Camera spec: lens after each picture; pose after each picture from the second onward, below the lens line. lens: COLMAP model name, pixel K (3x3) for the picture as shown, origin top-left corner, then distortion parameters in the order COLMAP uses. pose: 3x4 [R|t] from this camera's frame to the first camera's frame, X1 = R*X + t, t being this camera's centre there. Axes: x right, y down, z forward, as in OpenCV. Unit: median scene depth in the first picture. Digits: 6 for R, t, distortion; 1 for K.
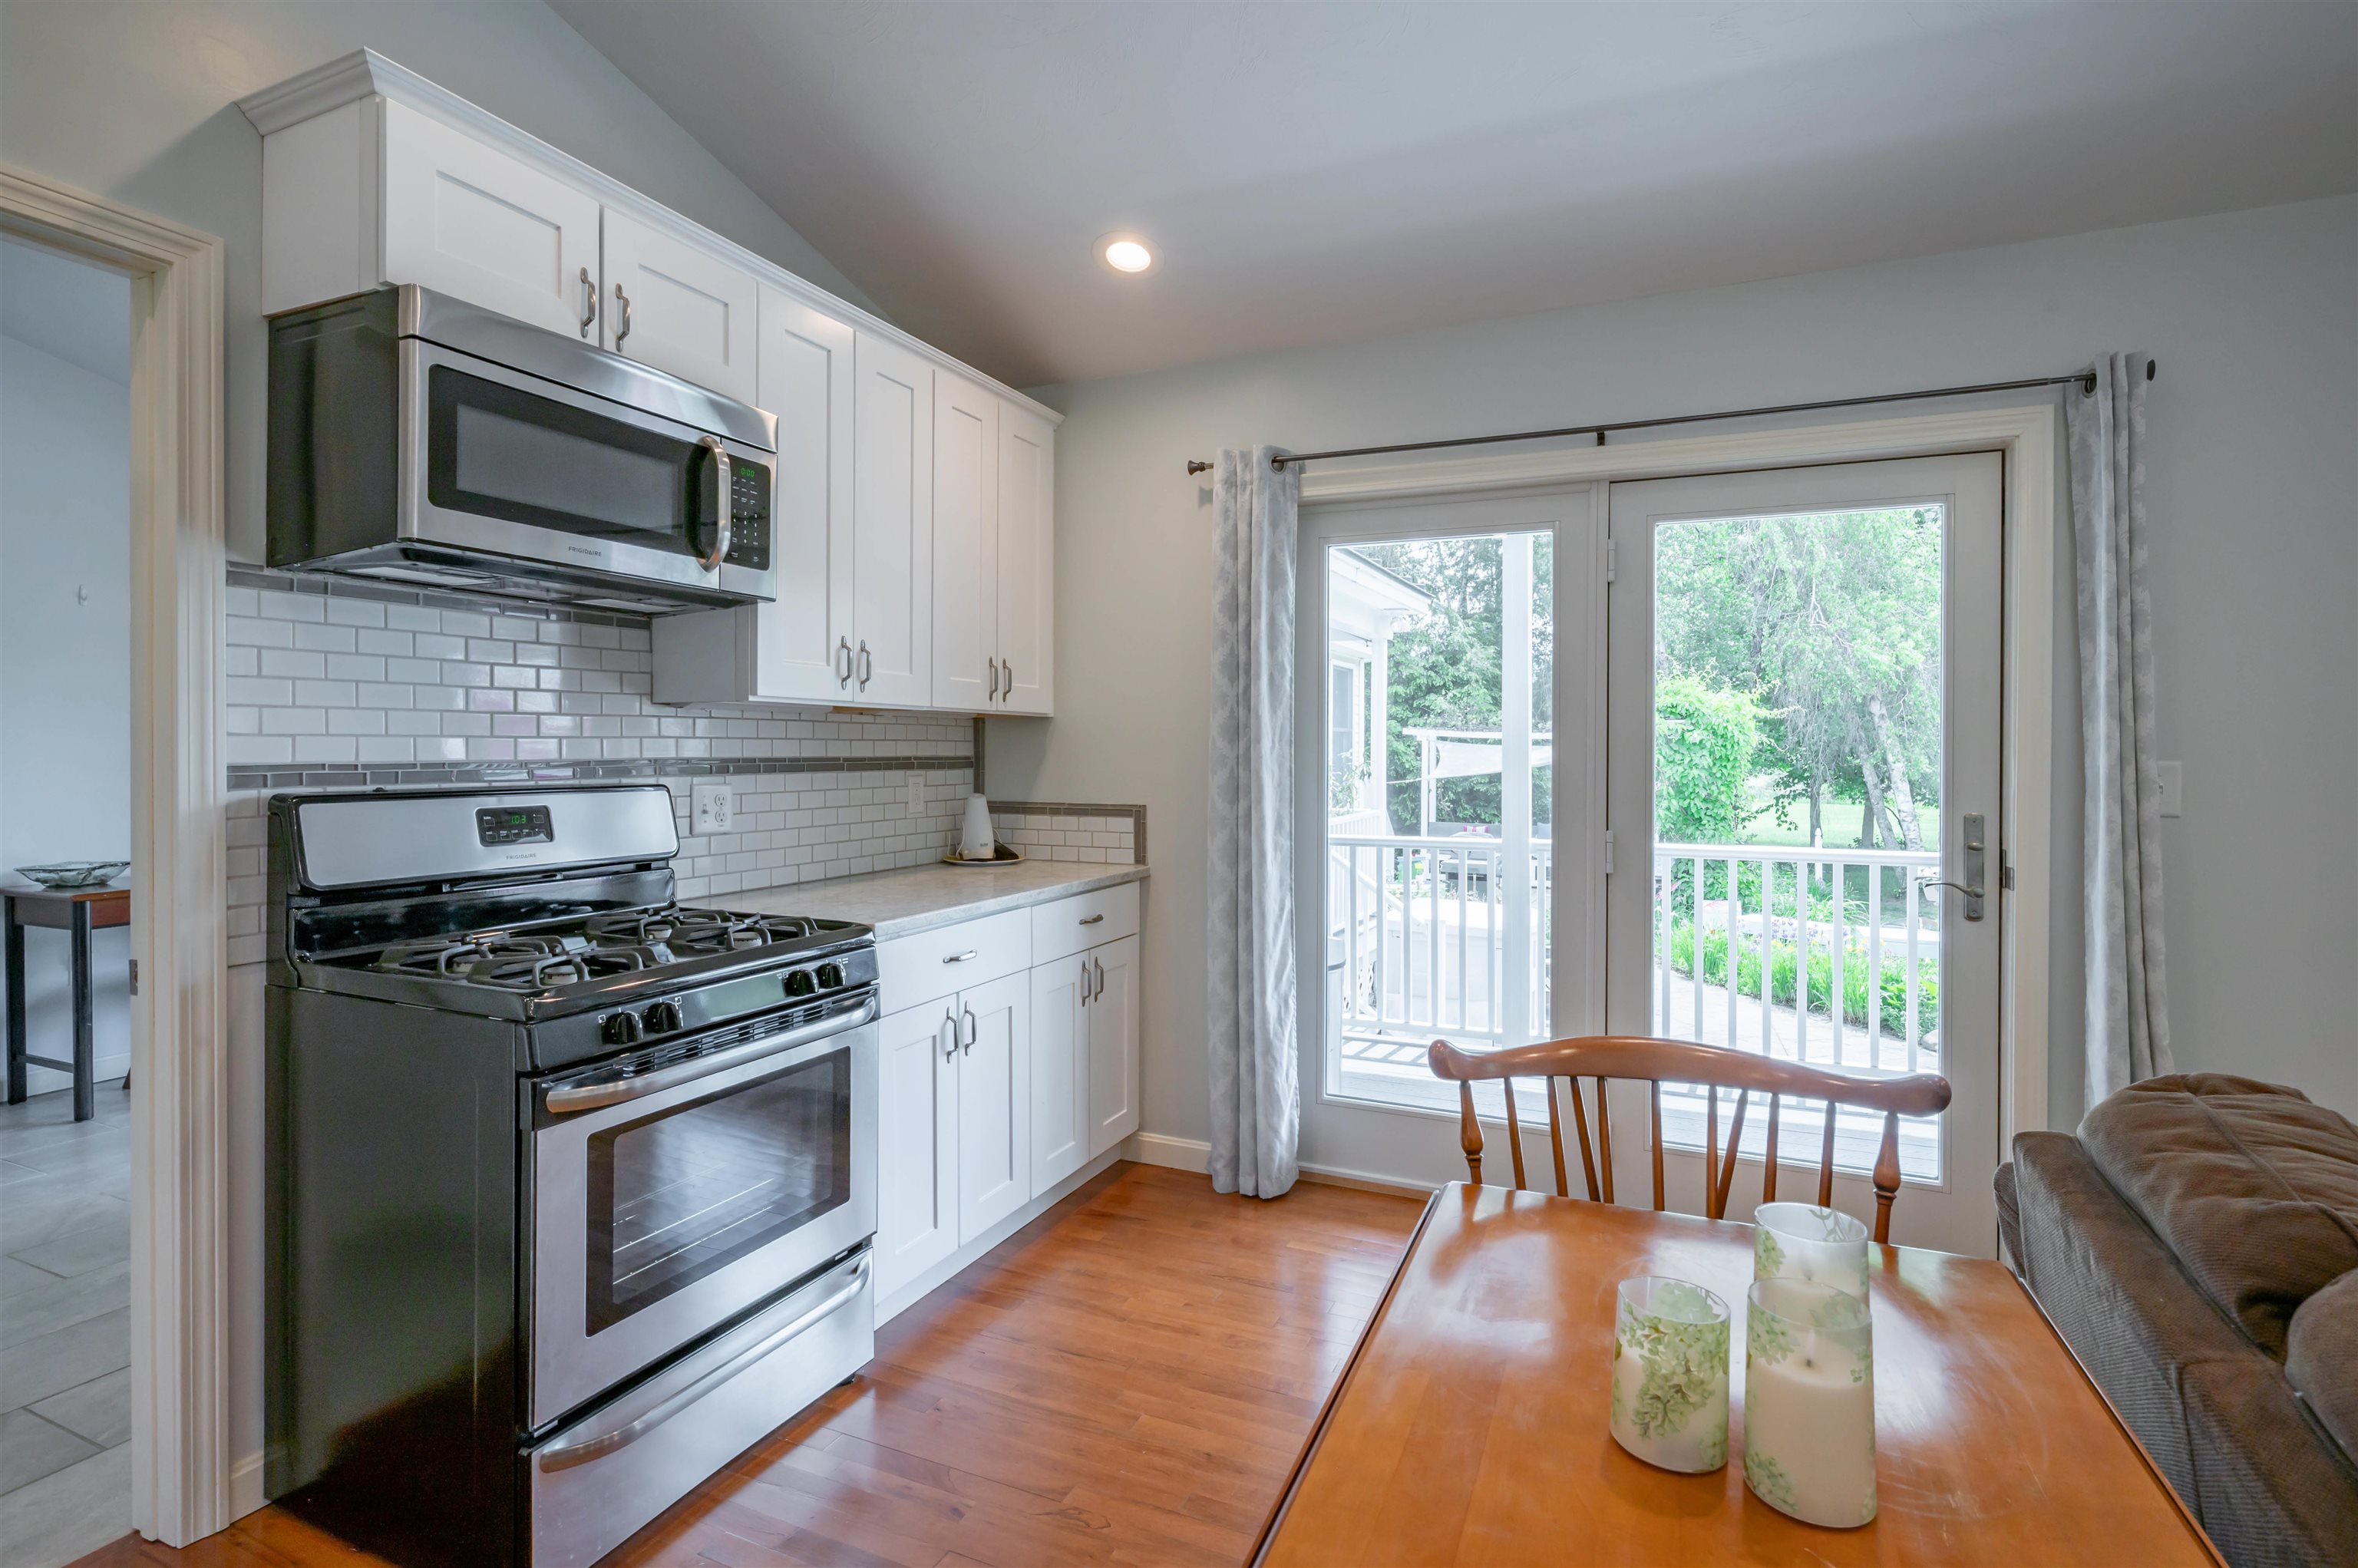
lens RADIAL K [[1158.4, 0, 1175.6], [0, 1158.4, 740.2], [0, 0, 1]] dist [0.040172, -0.025498]
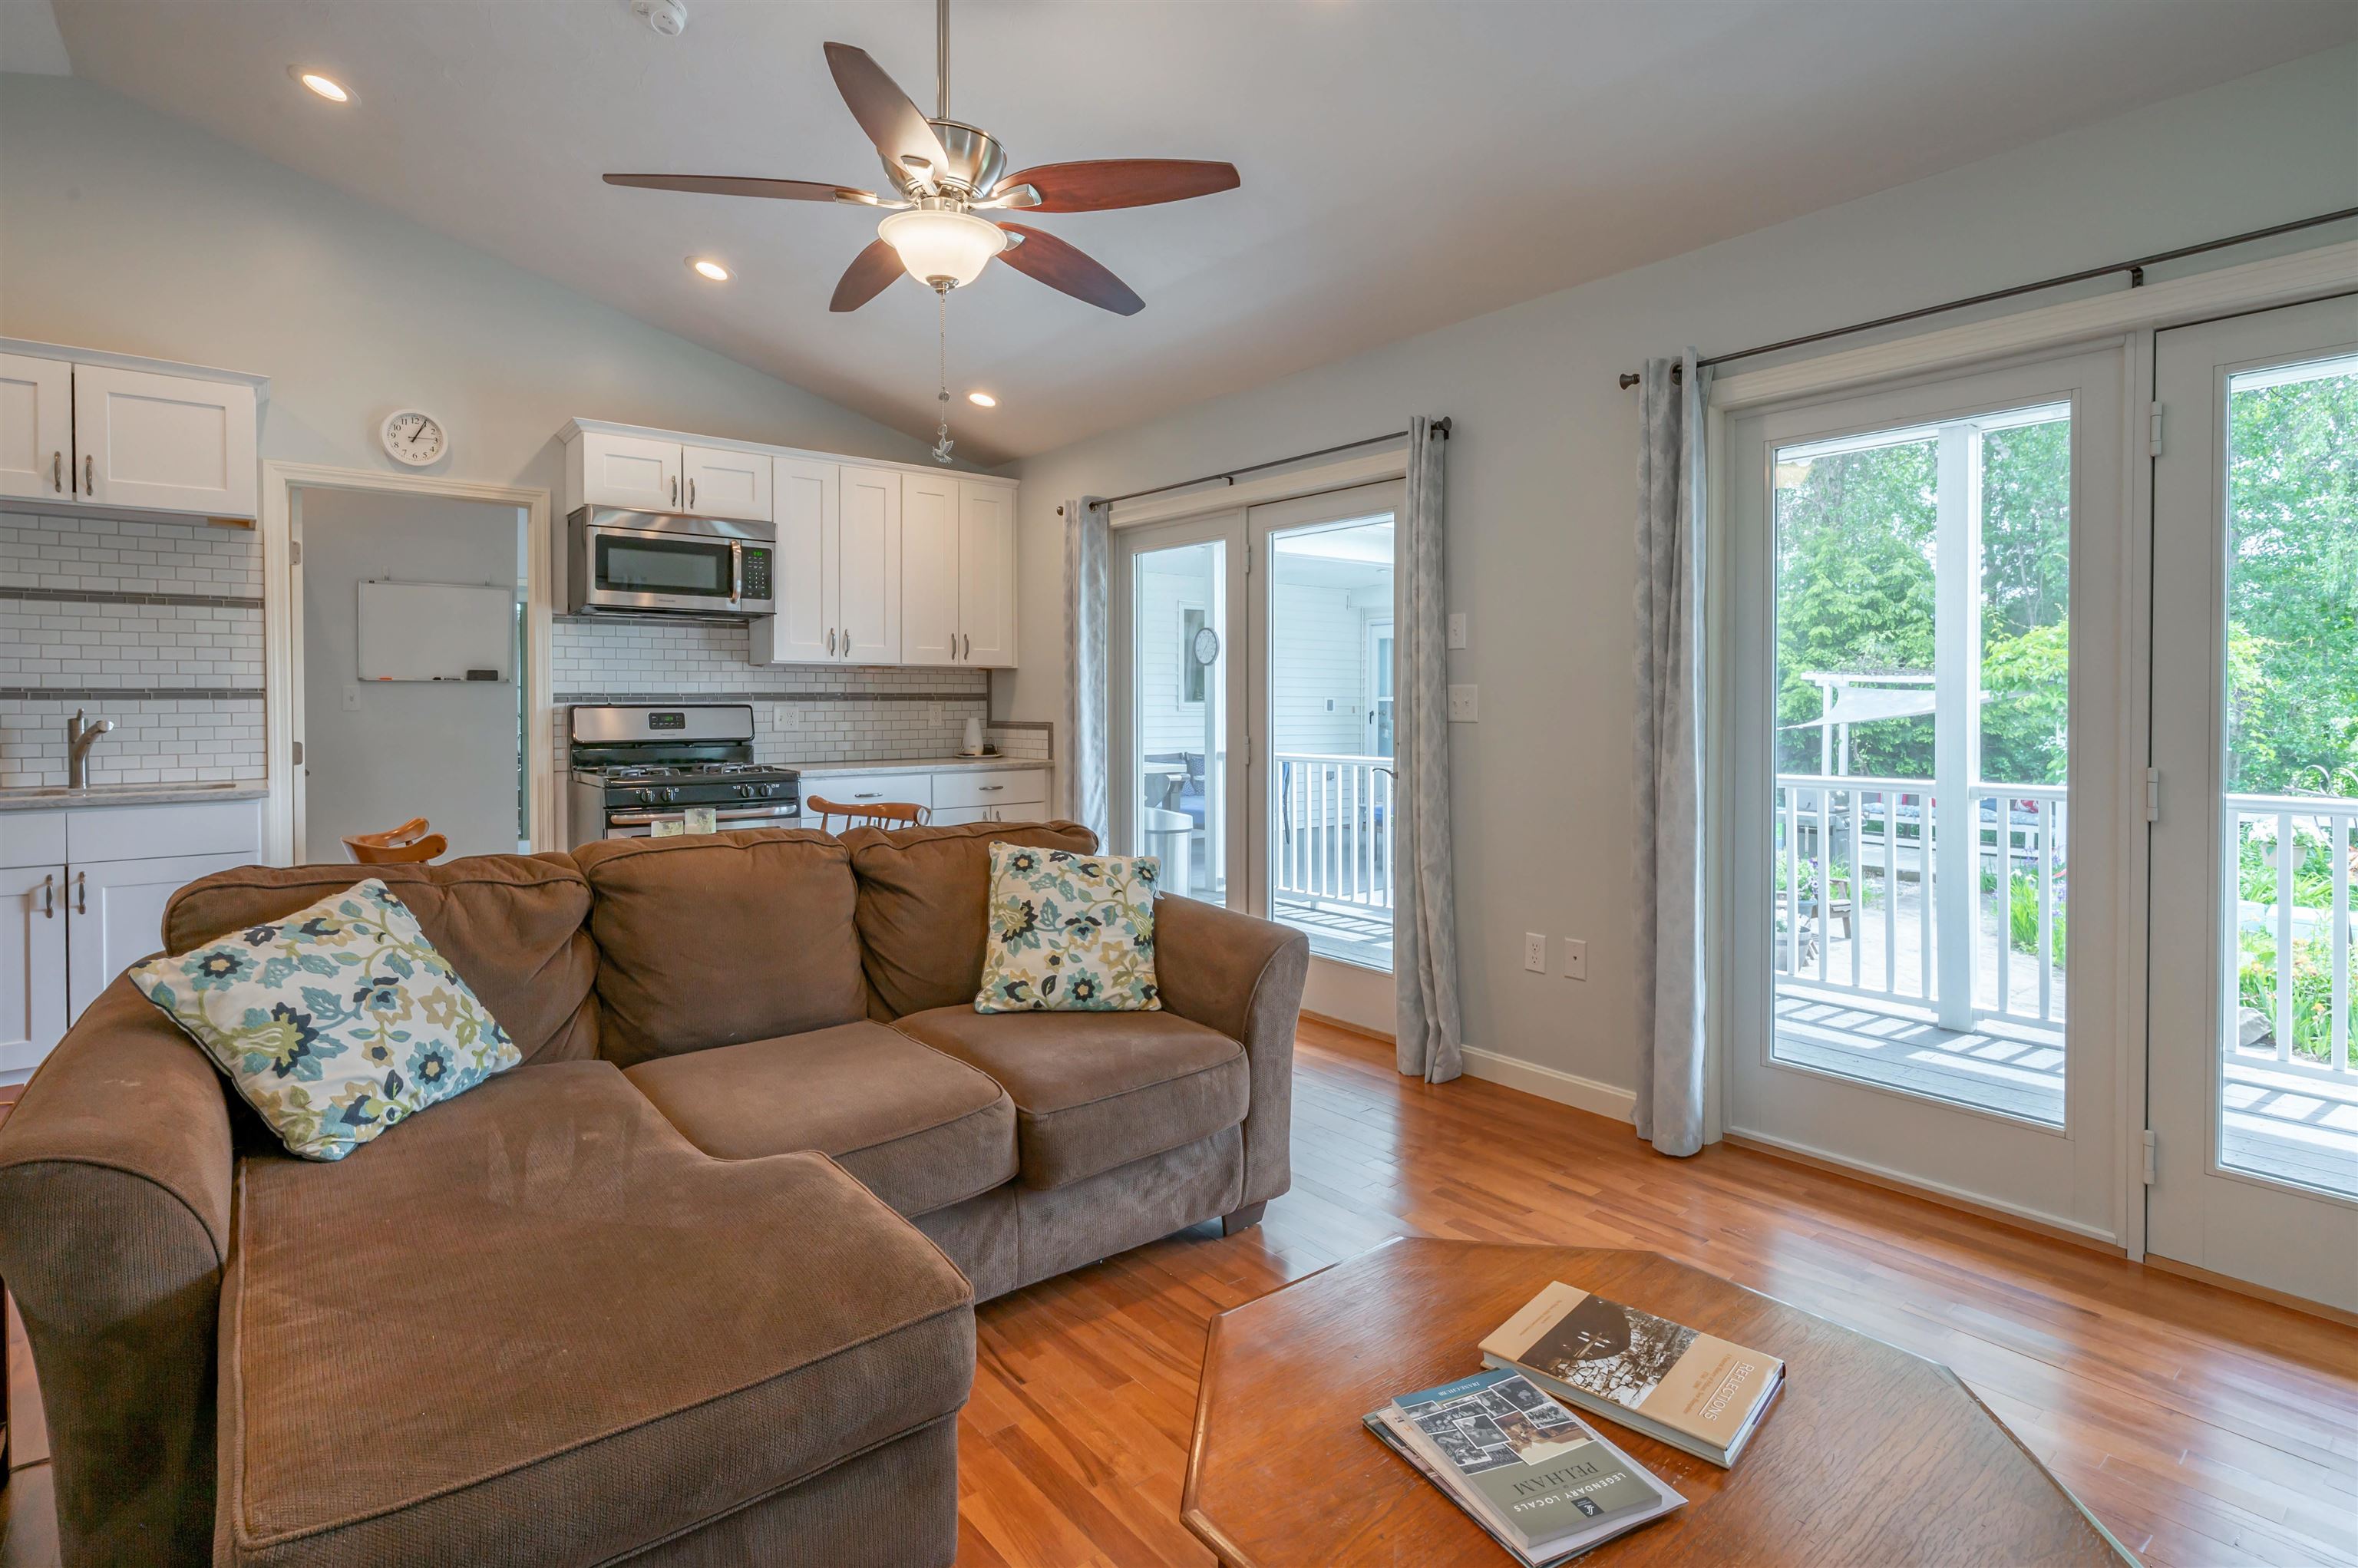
lens RADIAL K [[1162.9, 0, 1168.1], [0, 1162.9, 705.7], [0, 0, 1]] dist [-0.027797, 0.000454]
pose [[0.892838, -0.003023, -0.450367, 0.962234], [0.008300, 0.999918, 0.009742, 0.021981], [0.450301, -0.012436, 0.892790, -0.407688]]
